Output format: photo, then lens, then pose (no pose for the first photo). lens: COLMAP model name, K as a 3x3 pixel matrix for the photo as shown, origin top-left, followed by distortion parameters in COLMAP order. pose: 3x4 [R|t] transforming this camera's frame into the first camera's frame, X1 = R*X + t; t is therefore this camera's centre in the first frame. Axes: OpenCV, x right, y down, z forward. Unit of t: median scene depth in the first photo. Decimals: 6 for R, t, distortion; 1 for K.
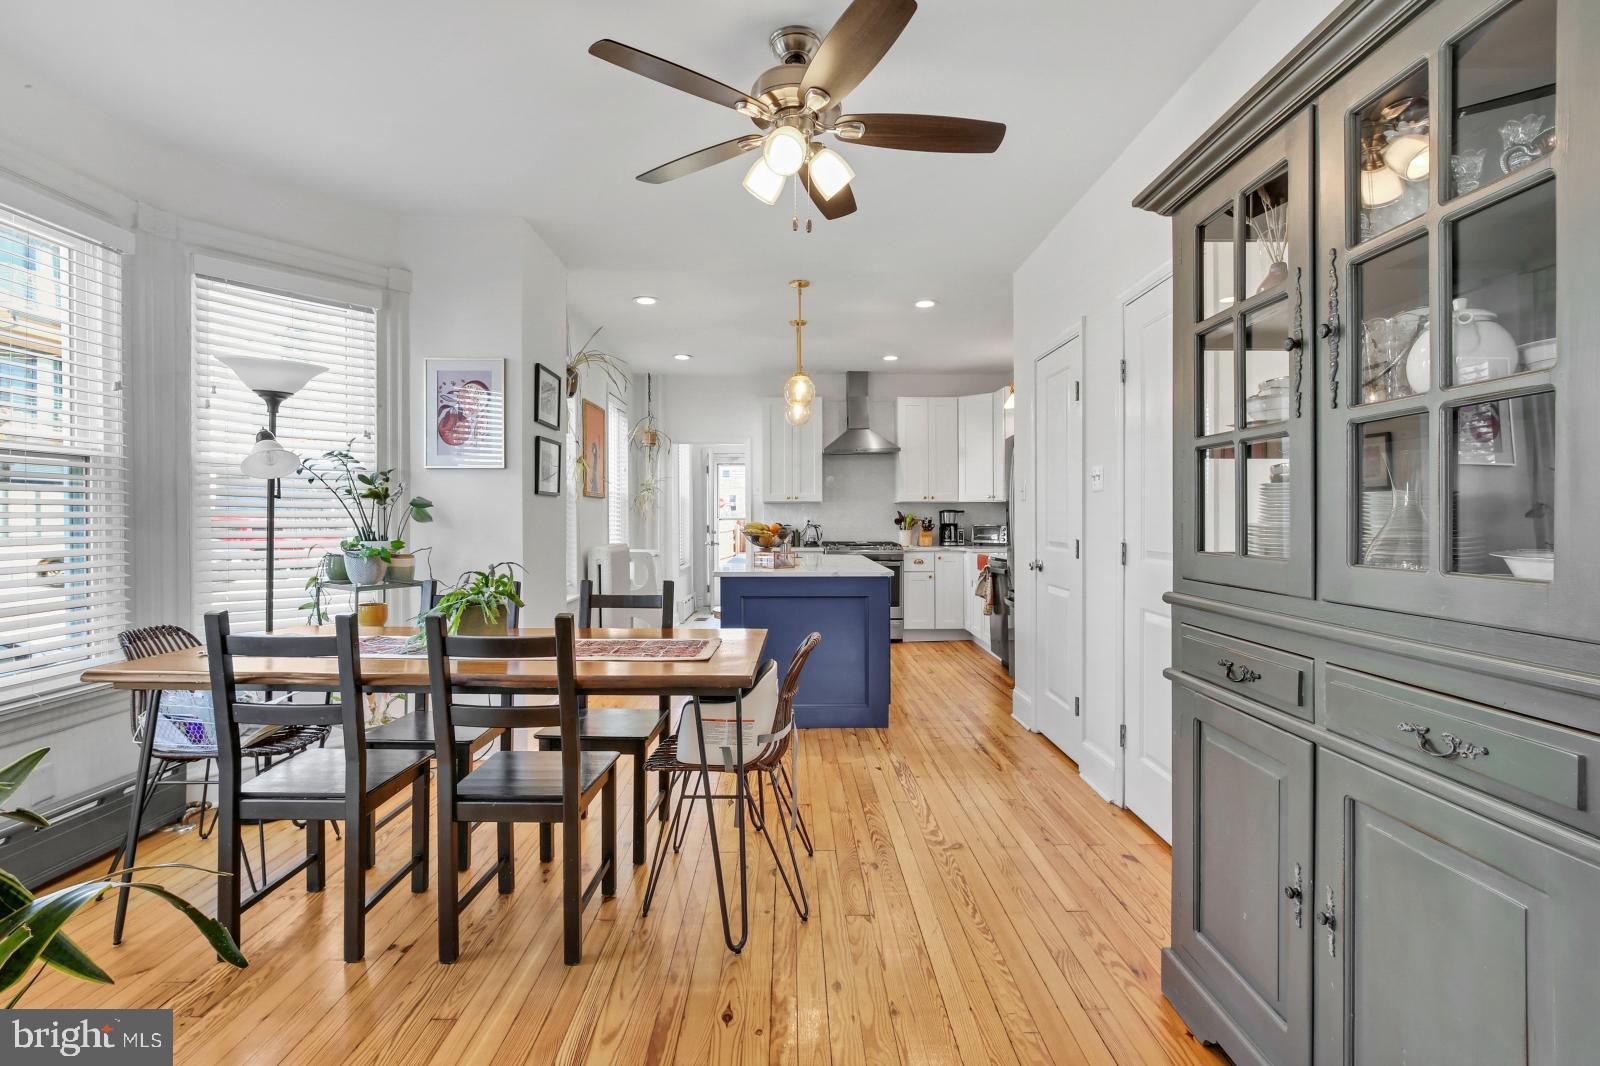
lens RADIAL K [[767.0, 0, 805.3], [0, 767.0, 526.8], [0, 0, 1]] dist [-0.005833, -0.000281]
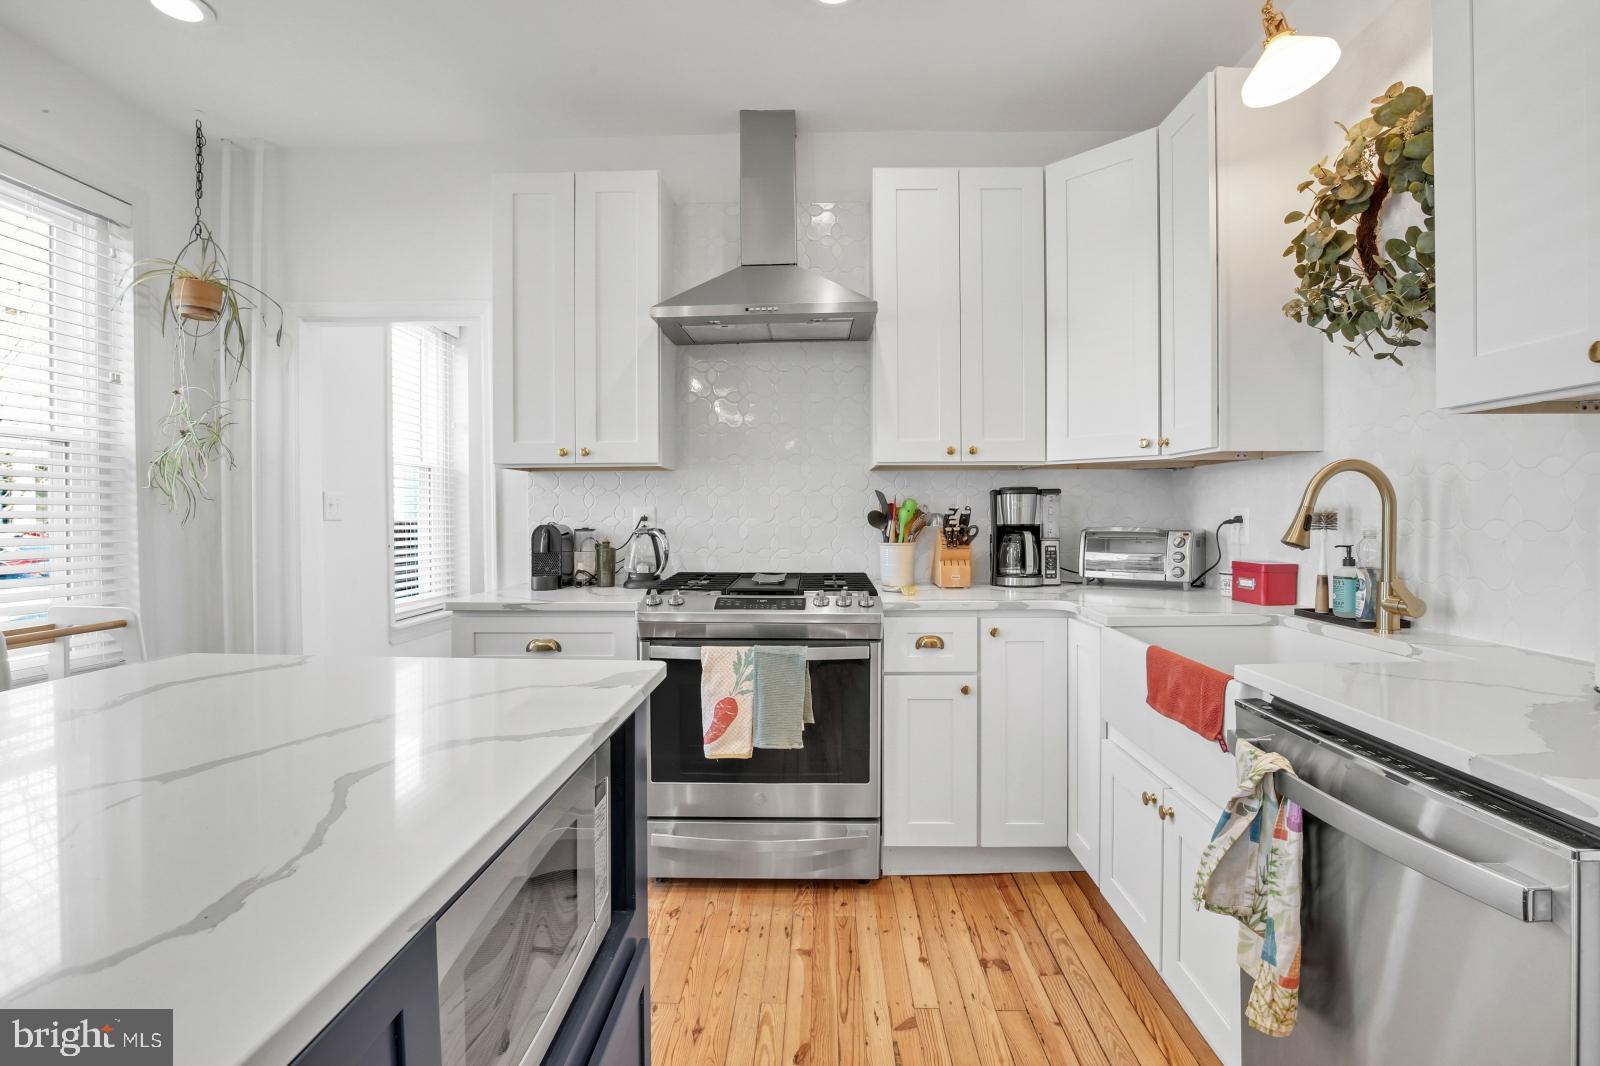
lens RADIAL K [[767.0, 0, 803.3], [0, 767.0, 523.7], [0, 0, 1]] dist [-0.005833, -0.000281]
pose [[0.999154, -0.001576, -0.041085, 0.102504], [0.002188, 0.999887, 0.014864, -0.010321], [0.041057, -0.014941, 0.999045, 0.642182]]
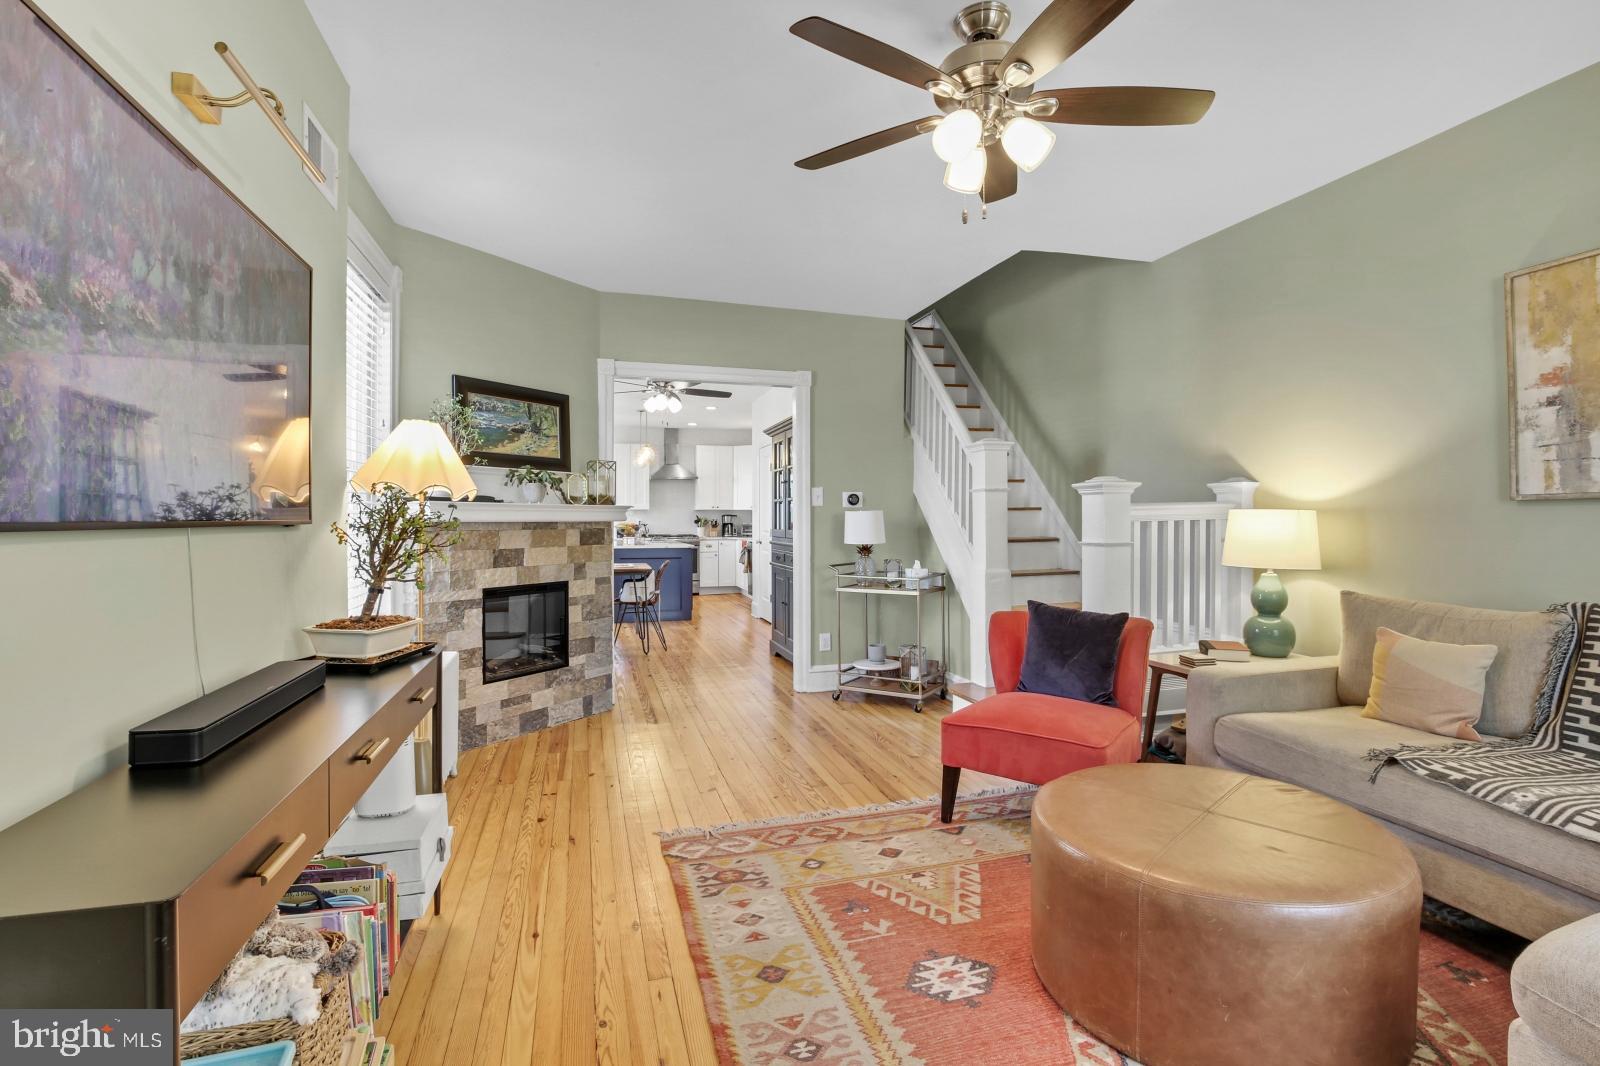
lens RADIAL K [[767.0, 0, 801.0], [0, 767.0, 529.8], [0, 0, 1]] dist [-0.005833, -0.000281]
pose [[0.968117, -0.002756, 0.250485, -0.071785], [0.001660, 0.999988, 0.004589, 0.002805], [-0.250495, -0.004027, 0.968110, -0.630132]]
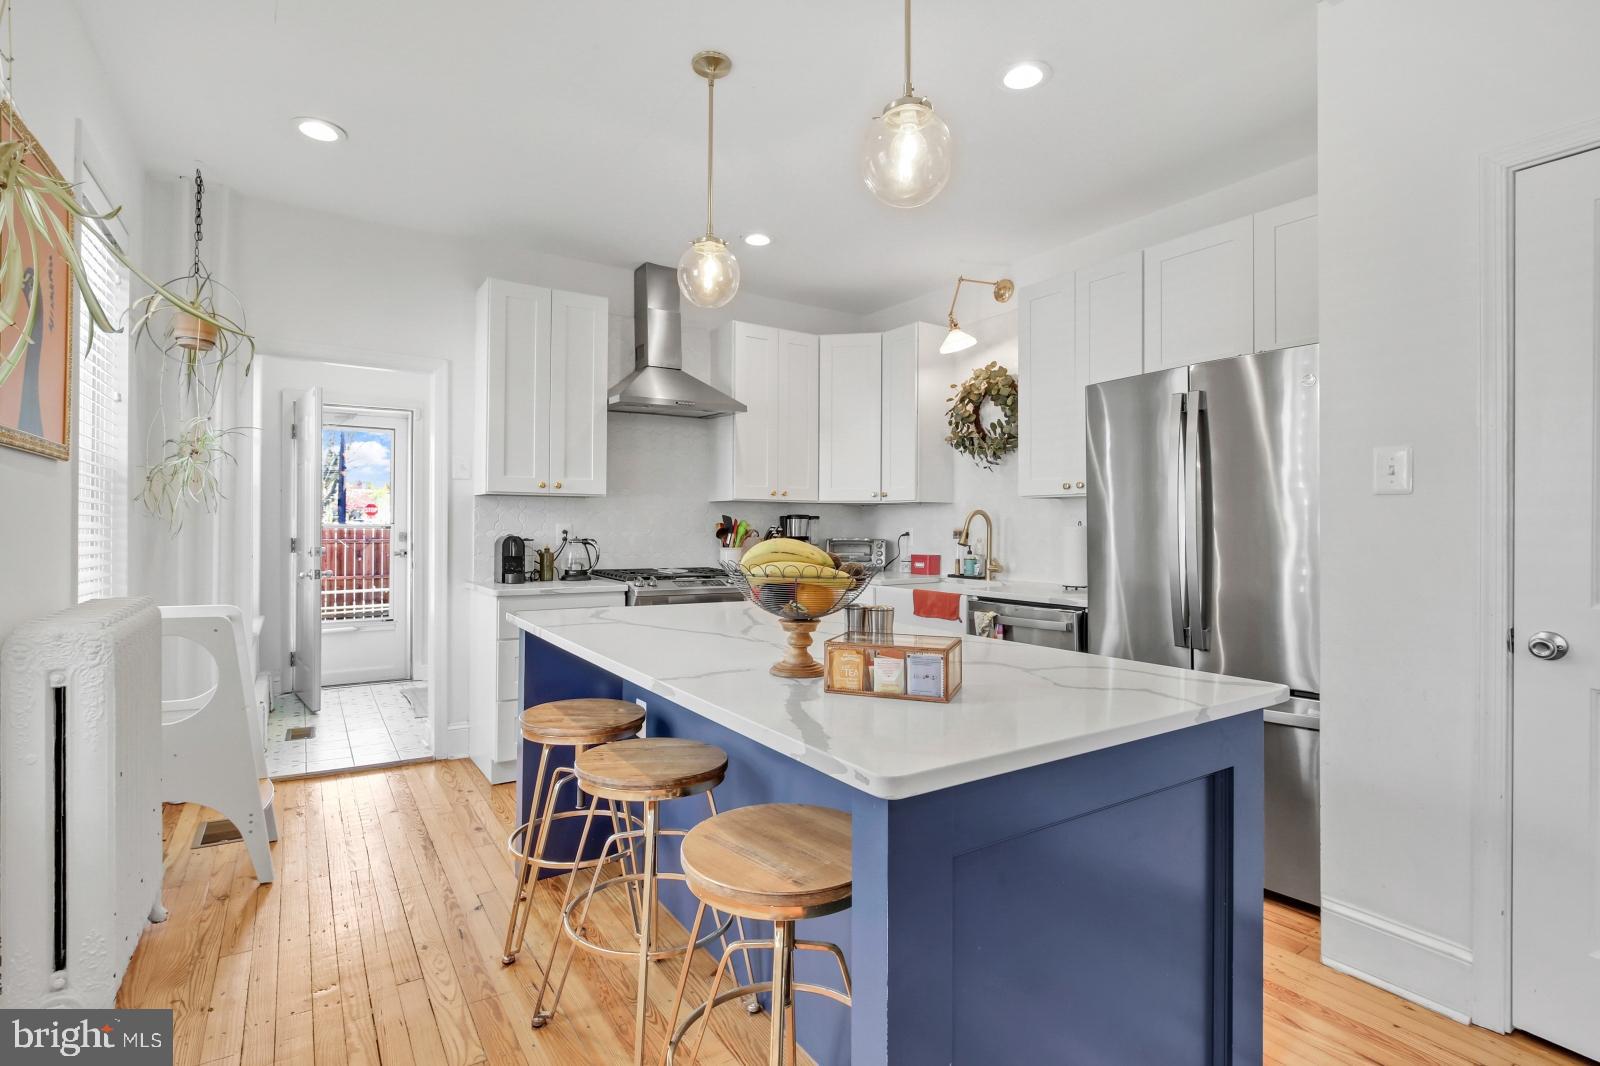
lens RADIAL K [[767.0, 0, 798.3], [0, 767.0, 531.6], [0, 0, 1]] dist [-0.005833, -0.000281]
pose [[0.846075, 0.004374, 0.533046, -0.146552], [-0.007453, 0.999966, 0.003624, -0.010704], [-0.533012, -0.007039, 0.846078, 0.478409]]
